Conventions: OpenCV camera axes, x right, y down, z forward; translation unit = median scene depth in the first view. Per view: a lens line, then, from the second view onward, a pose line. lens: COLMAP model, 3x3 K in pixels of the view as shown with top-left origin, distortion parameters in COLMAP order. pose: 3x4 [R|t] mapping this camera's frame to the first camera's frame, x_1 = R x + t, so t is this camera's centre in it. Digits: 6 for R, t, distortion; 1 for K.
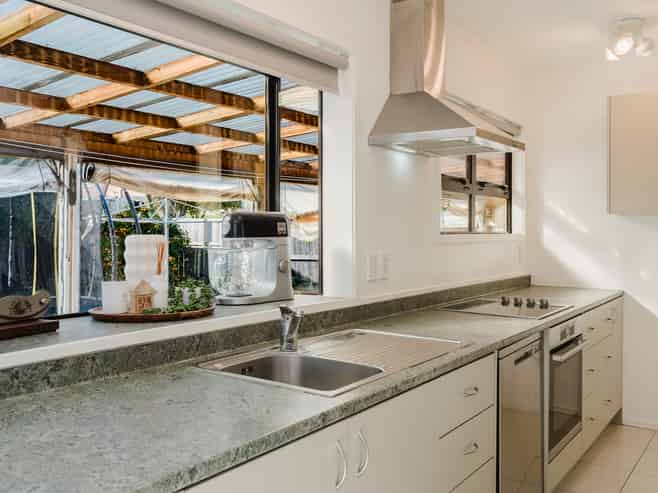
lens RADIAL K [[576.2, 0, 329.7], [0, 576.2, 243.4], [0, 0, 1]] dist [0.001160, -0.012557]
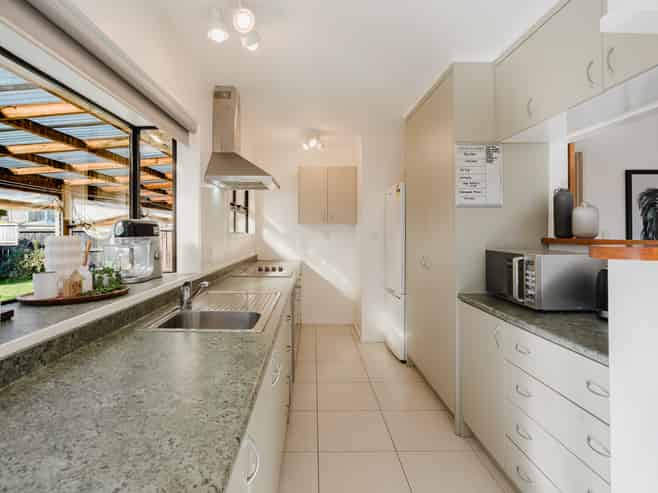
lens RADIAL K [[311.5, 0, 325.7], [0, 311.5, 236.3], [0, 0, 1]] dist [-0.003731, -0.000222]
pose [[0.837991, -0.011280, 0.545567, -0.169499], [0.015225, 0.999880, -0.002713, -0.002557], [-0.545471, 0.010580, 0.838063, 0.071670]]
